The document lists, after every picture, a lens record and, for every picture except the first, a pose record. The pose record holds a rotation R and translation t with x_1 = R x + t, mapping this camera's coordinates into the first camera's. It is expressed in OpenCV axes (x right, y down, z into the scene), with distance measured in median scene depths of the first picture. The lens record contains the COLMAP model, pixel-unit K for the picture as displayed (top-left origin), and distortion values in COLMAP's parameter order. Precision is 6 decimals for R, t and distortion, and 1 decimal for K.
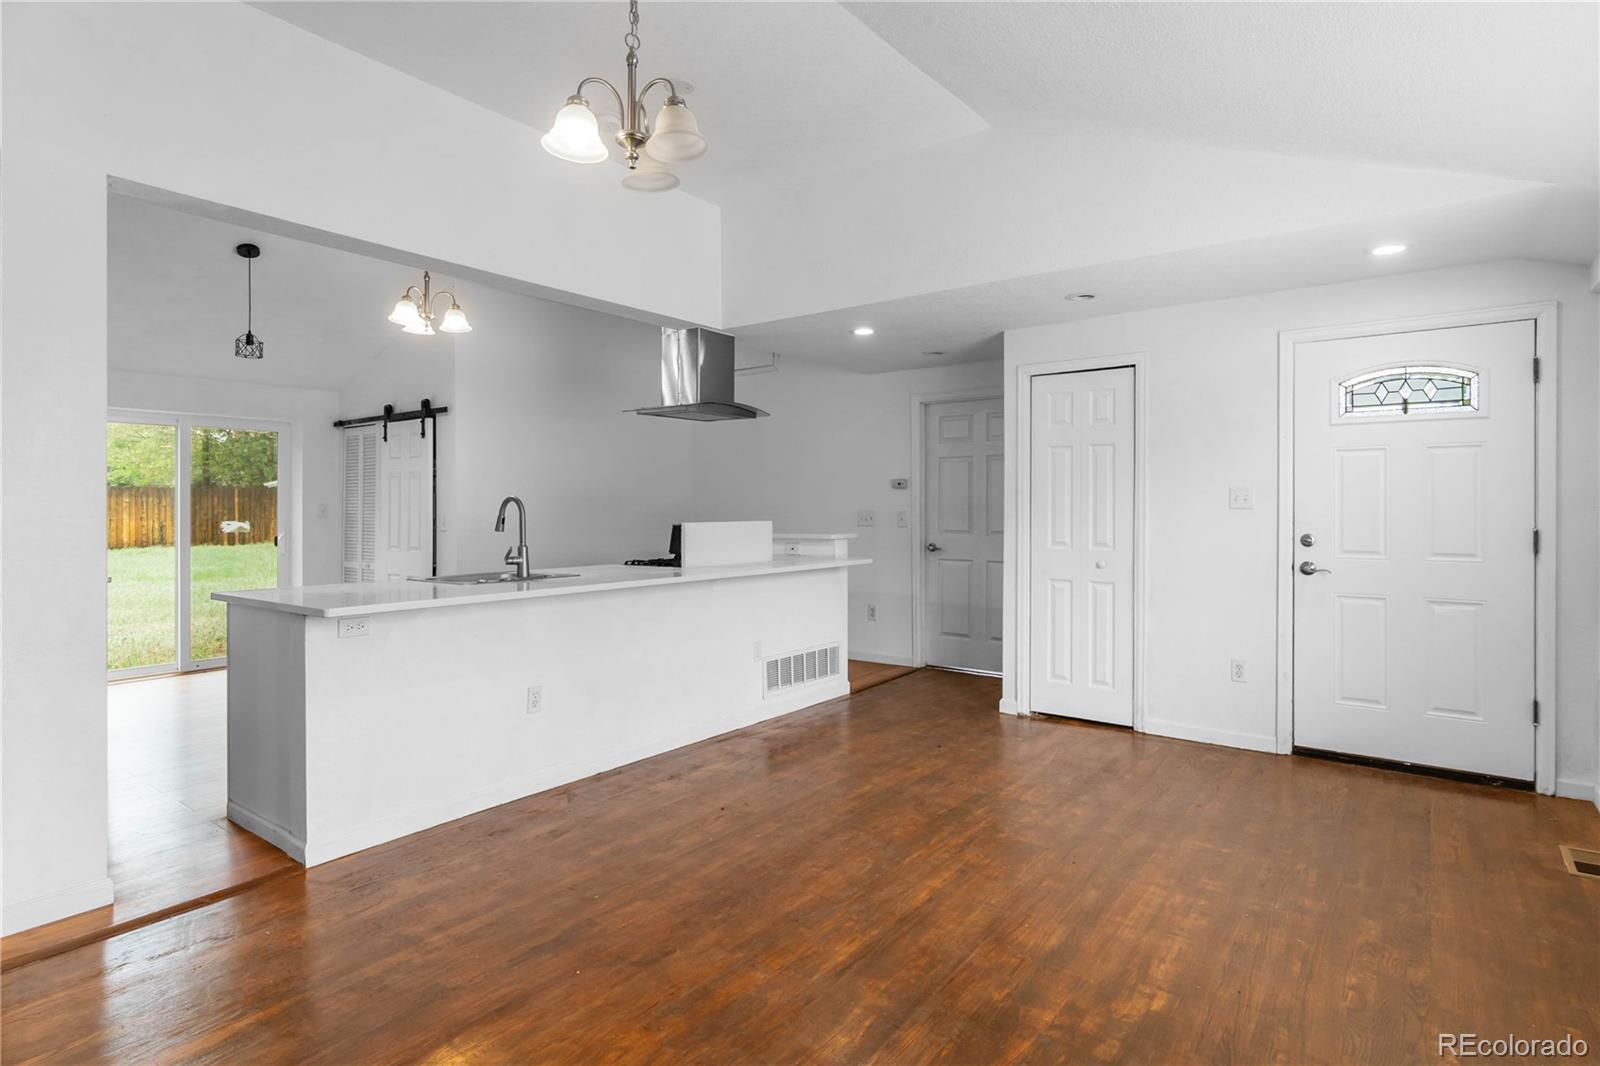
lens RADIAL K [[847.2, 0, 793.5], [0, 847.2, 511.0], [0, 0, 1]] dist [0.000532, 0.000333]
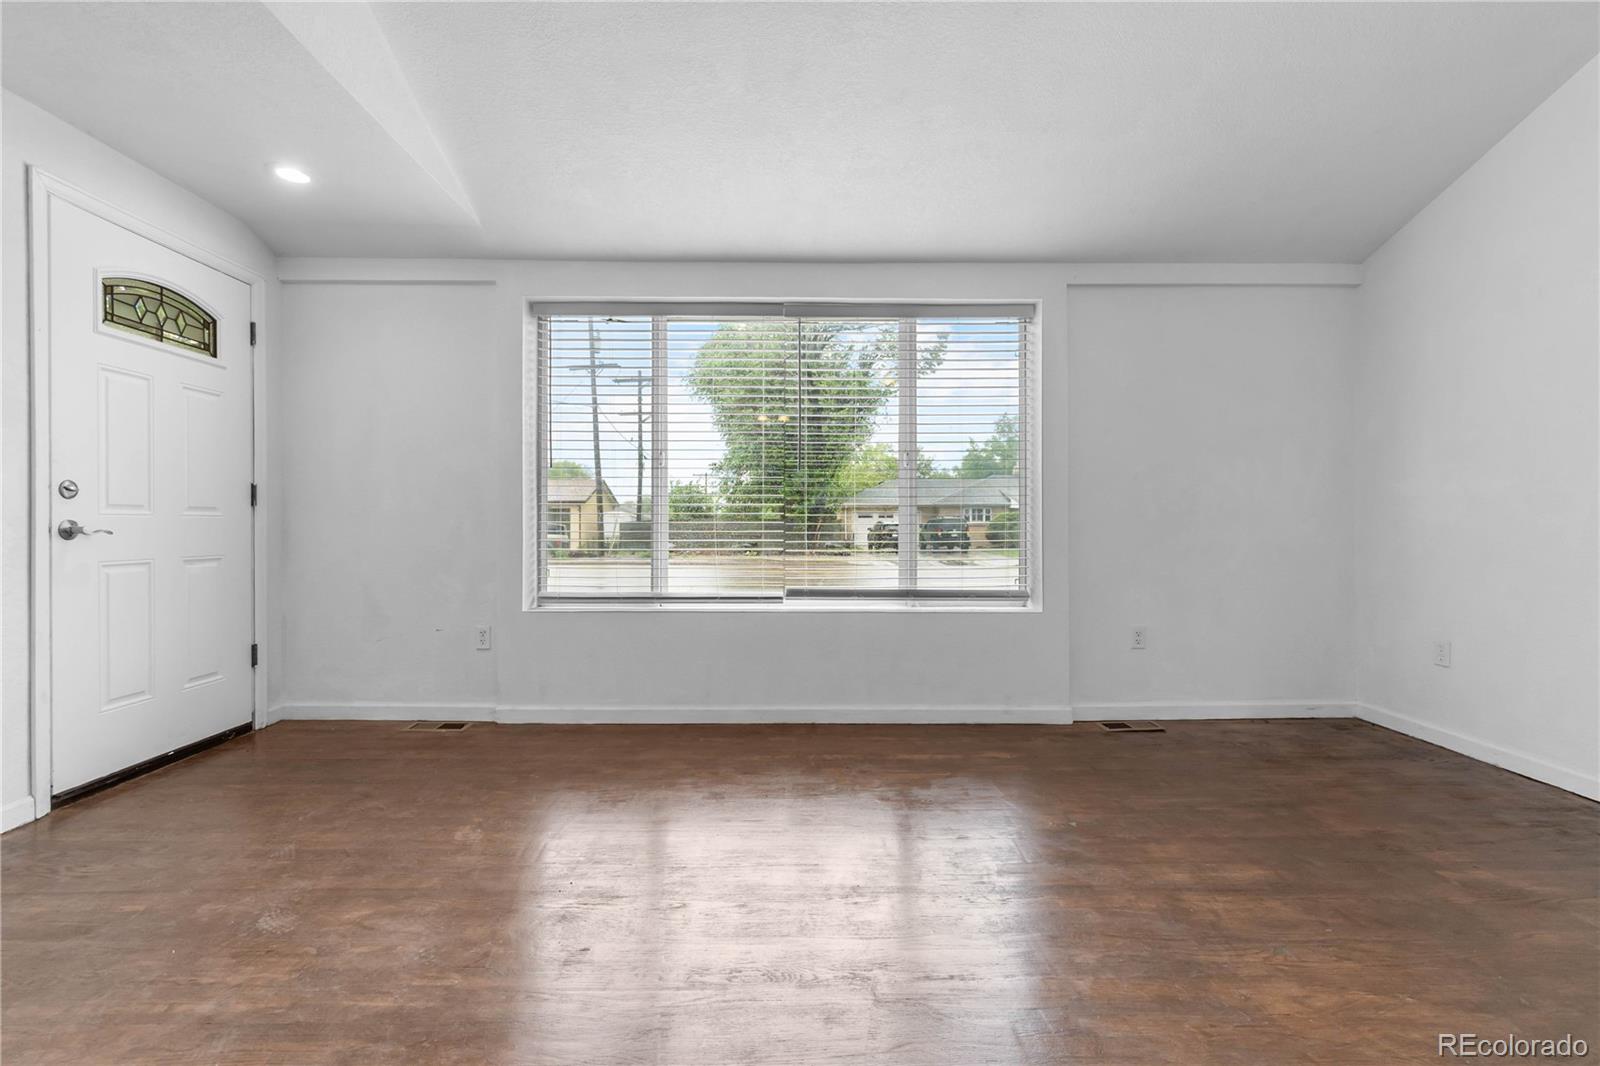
lens RADIAL K [[714.5, 0, 794.4], [0, 714.5, 528.2], [0, 0, 1]] dist [-0.000624, -0.000002]
pose [[-0.629235, -0.003556, 0.777207, -0.220998], [0.005626, 0.999942, 0.009130, 0.065598], [-0.777194, 0.010118, -0.629179, 0.927673]]
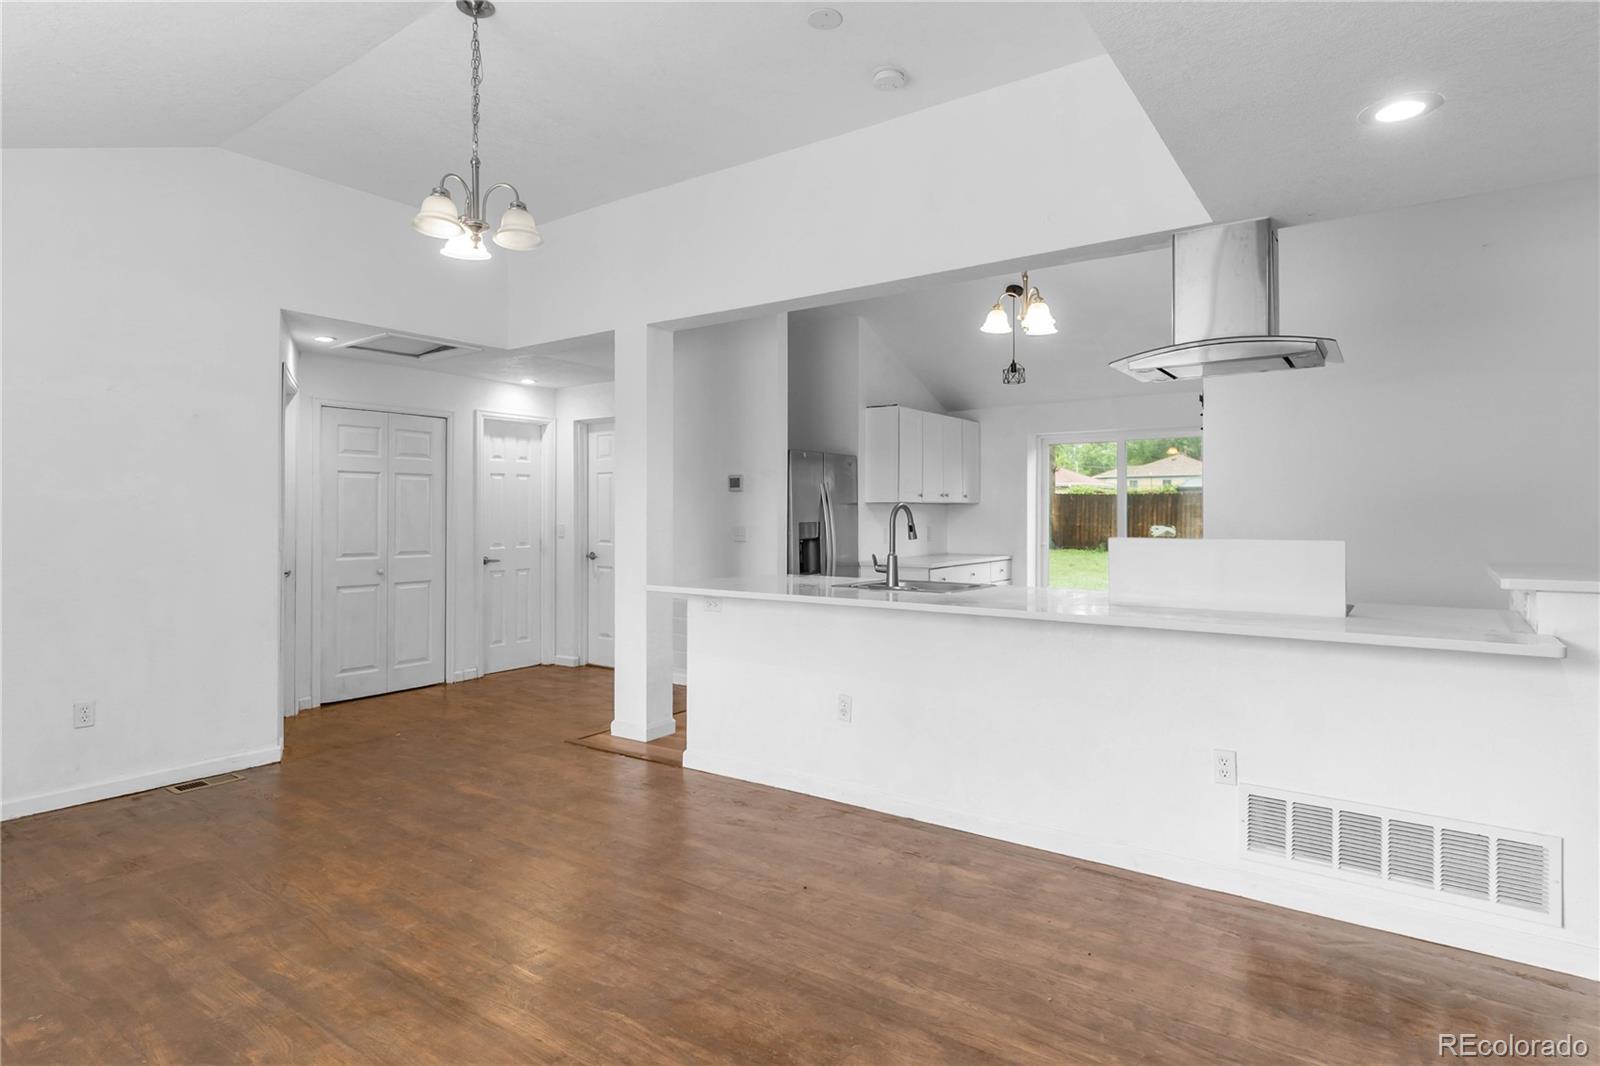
lens RADIAL K [[847.2, 0, 793.5], [0, 847.2, 511.0], [0, 0, 1]] dist [0.000532, 0.000333]
pose [[0.025455, -0.001245, -0.999675, 0.640184], [-0.001716, 0.999998, -0.001289, -0.007205], [0.999674, 0.001749, 0.025453, 0.851668]]
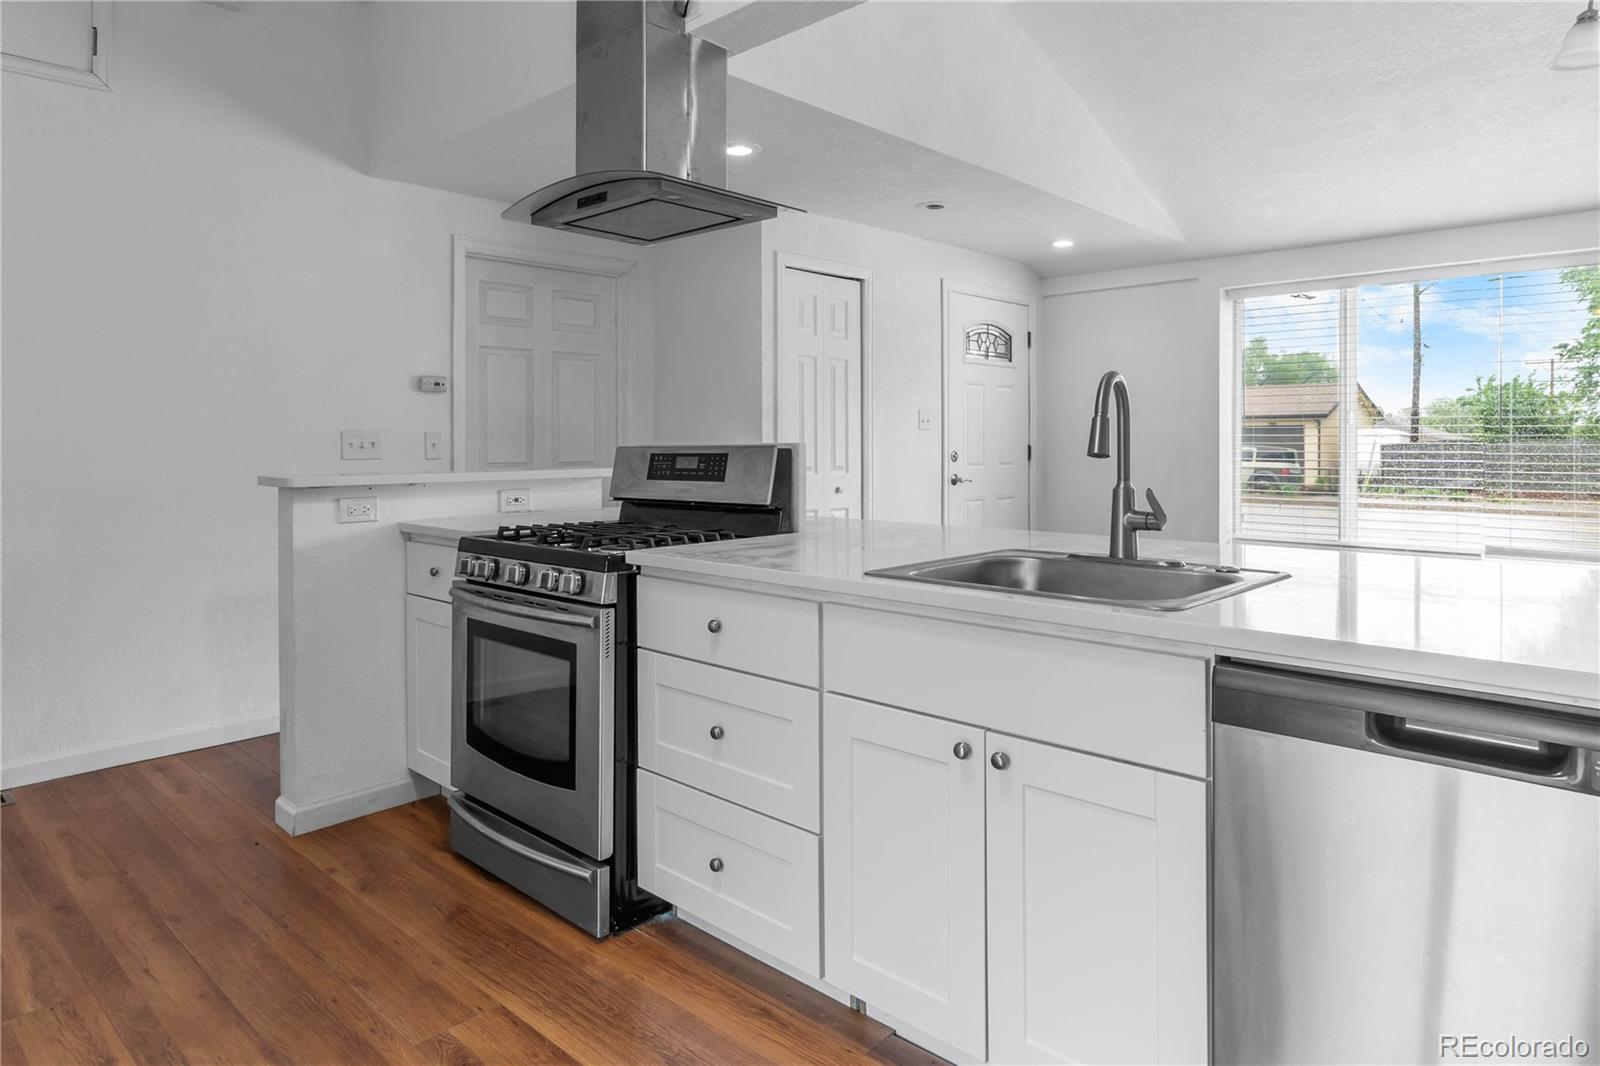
lens RADIAL K [[995.2, 0, 800.5], [0, 995.2, 441.9], [0, 0, 1]] dist [-0.004768, -0.000312]
pose [[0.097213, 0.002195, 0.995261, -0.839586], [0.006221, 0.999977, -0.002813, 0.017059], [-0.995244, 0.006465, 0.097198, 1.105236]]
